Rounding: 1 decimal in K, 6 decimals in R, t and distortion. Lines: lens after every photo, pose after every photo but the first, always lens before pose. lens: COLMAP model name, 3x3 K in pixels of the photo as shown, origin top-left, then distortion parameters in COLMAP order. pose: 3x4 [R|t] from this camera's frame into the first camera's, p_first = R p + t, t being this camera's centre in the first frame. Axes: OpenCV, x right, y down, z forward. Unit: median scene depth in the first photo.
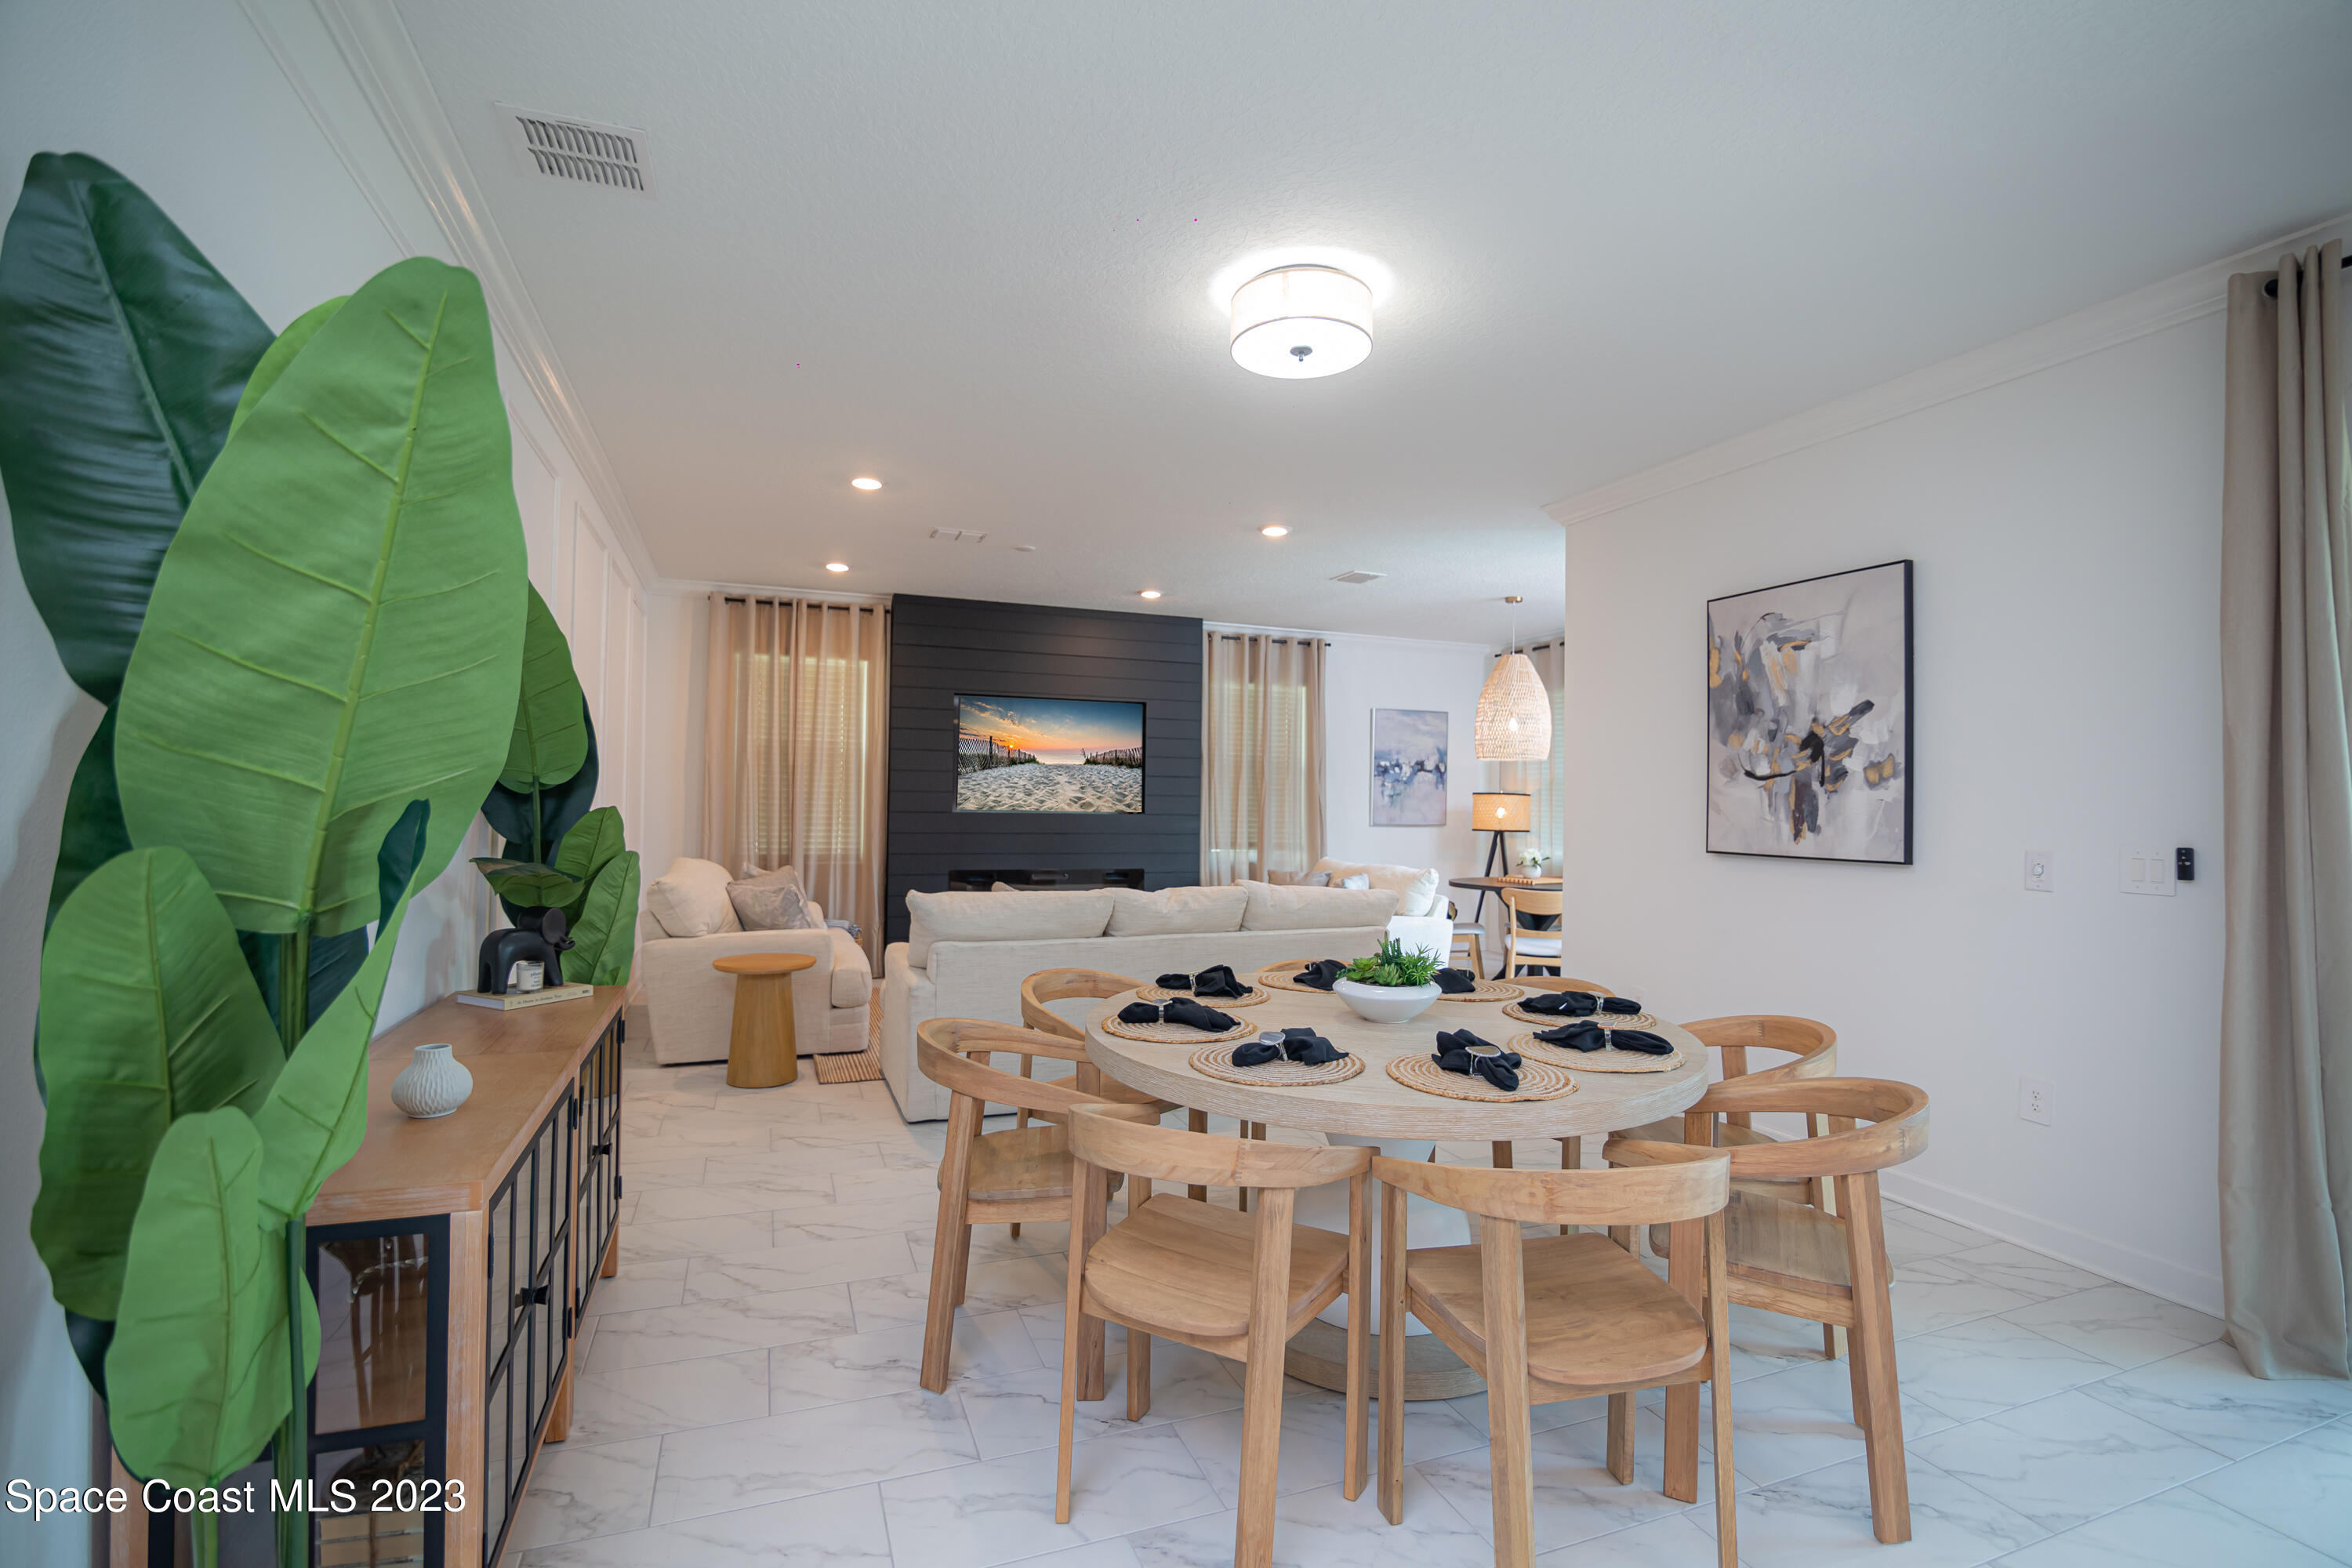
lens RADIAL K [[1073.8, 0, 1176.0], [0, 1073.8, 784.0], [0, 0, 1]] dist [-0.018056, 0.000444]
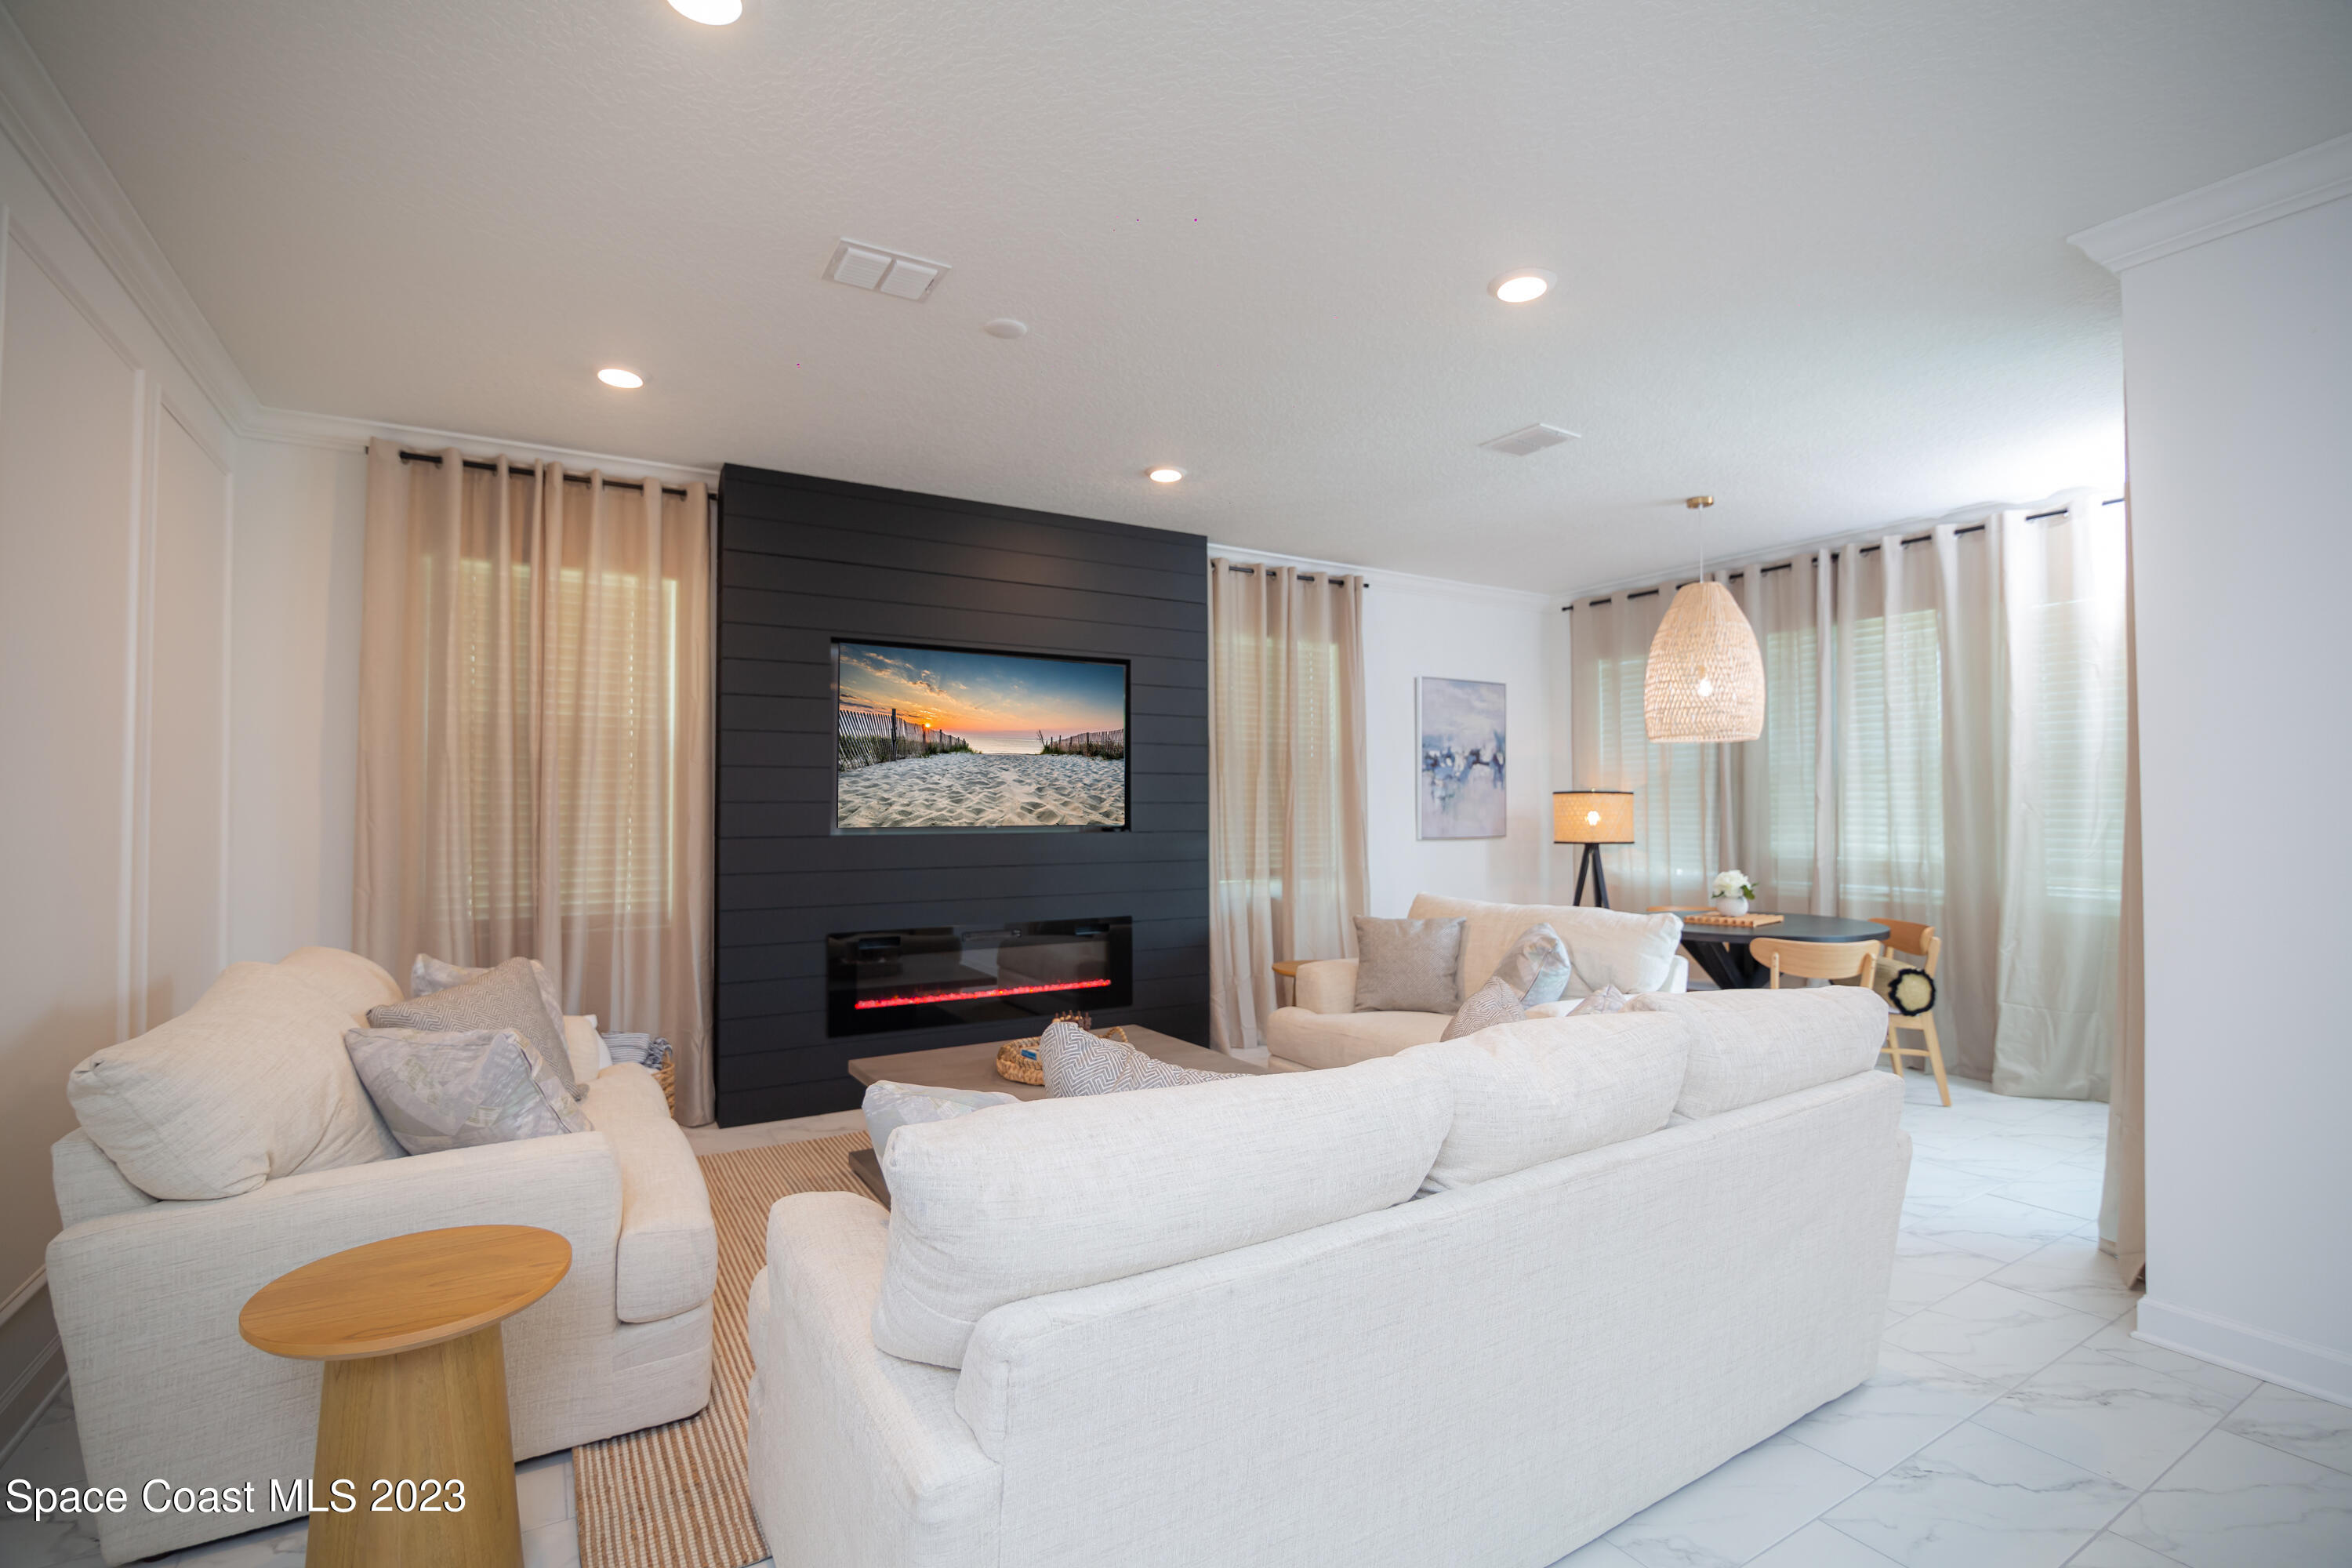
lens RADIAL K [[1066.3, 0, 1180.6], [0, 1066.3, 779.2], [0, 0, 1]] dist [-0.000515, -0.012324]
pose [[0.984136, -0.012895, 0.176947, -0.122229], [0.014715, 0.999851, -0.008978, 0.002902], [-0.176805, 0.011440, 0.984179, 0.382312]]
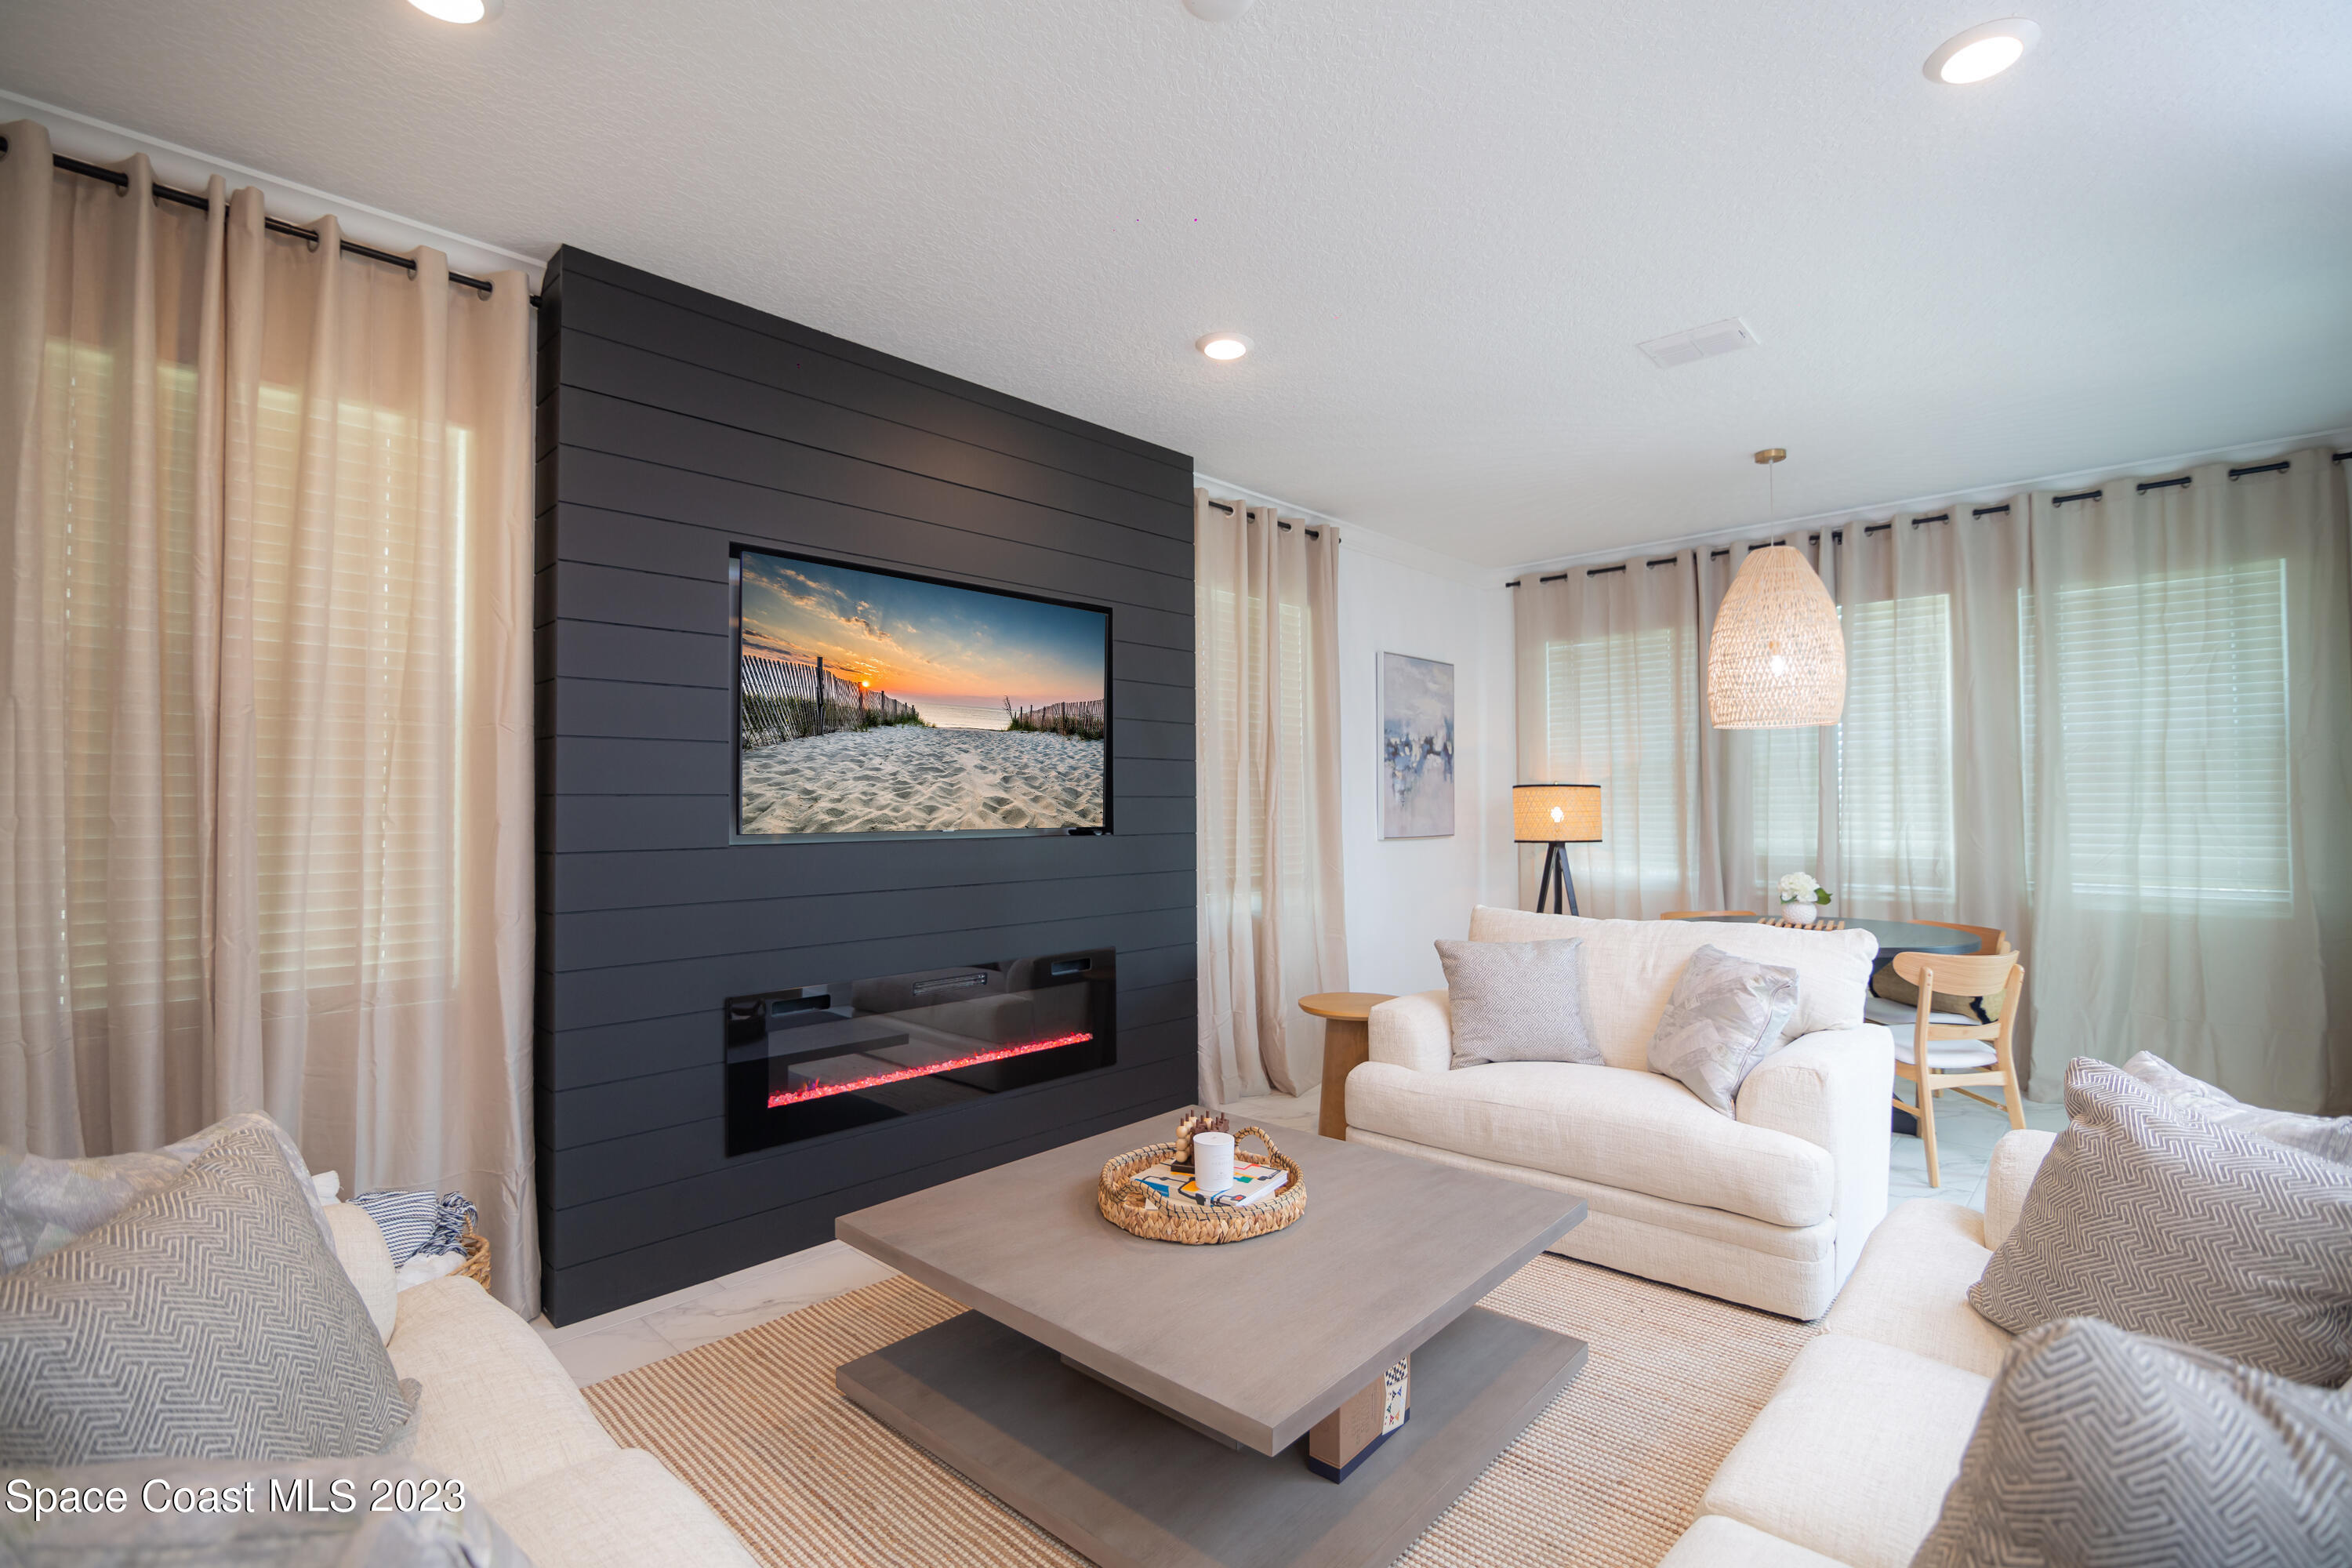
lens RADIAL K [[1073.8, 0, 1176.0], [0, 1073.8, 784.0], [0, 0, 1]] dist [-0.018056, 0.000444]
pose [[0.900322, -0.011377, 0.435076, -0.233102], [0.011600, 0.999930, 0.002144, 0.004200], [-0.435070, 0.003117, 0.900391, 0.583591]]
